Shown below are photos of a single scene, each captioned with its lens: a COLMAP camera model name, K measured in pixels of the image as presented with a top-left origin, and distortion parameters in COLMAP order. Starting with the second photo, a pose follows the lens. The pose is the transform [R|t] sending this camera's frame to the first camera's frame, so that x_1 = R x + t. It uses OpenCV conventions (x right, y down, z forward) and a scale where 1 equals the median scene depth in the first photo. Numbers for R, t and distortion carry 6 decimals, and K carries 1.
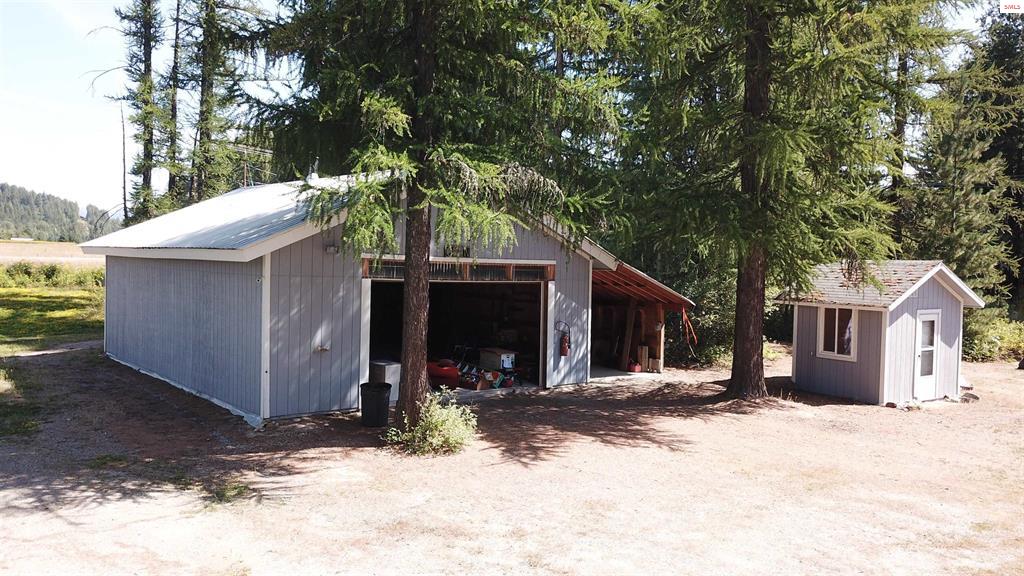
lens RADIAL K [[778.6, 0, 512.0], [0, 778.6, 288.0], [0, 0, 1]] dist [0.015883, -0.010199]
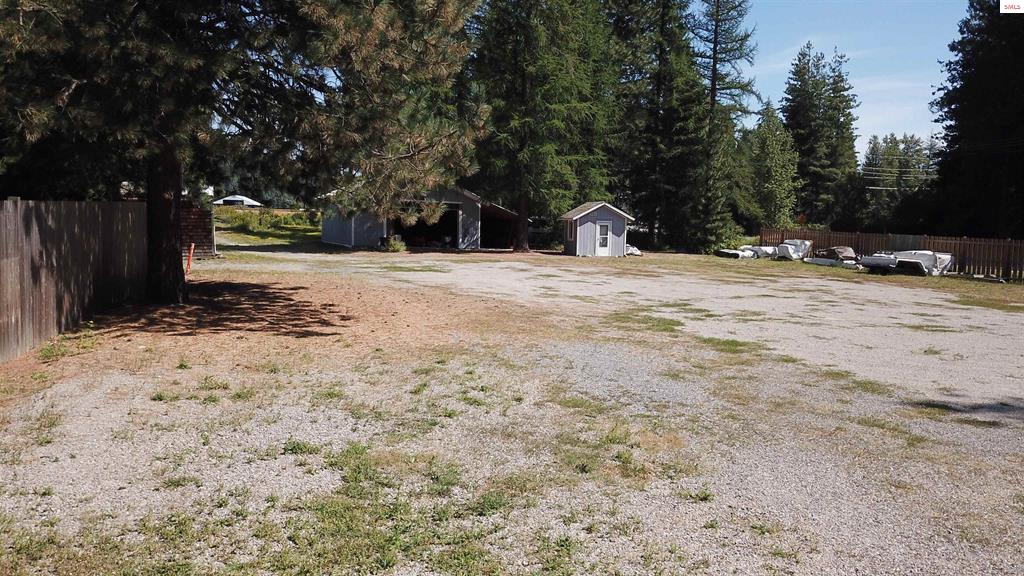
lens RADIAL K [[778.6, 0, 512.0], [0, 778.6, 288.0], [0, 0, 1]] dist [0.015883, -0.010199]
pose [[0.956347, 0.024296, -0.291222, 1.022404], [-0.011380, 0.998878, 0.045963, 0.136563], [0.292012, -0.040643, 0.955551, -1.588110]]
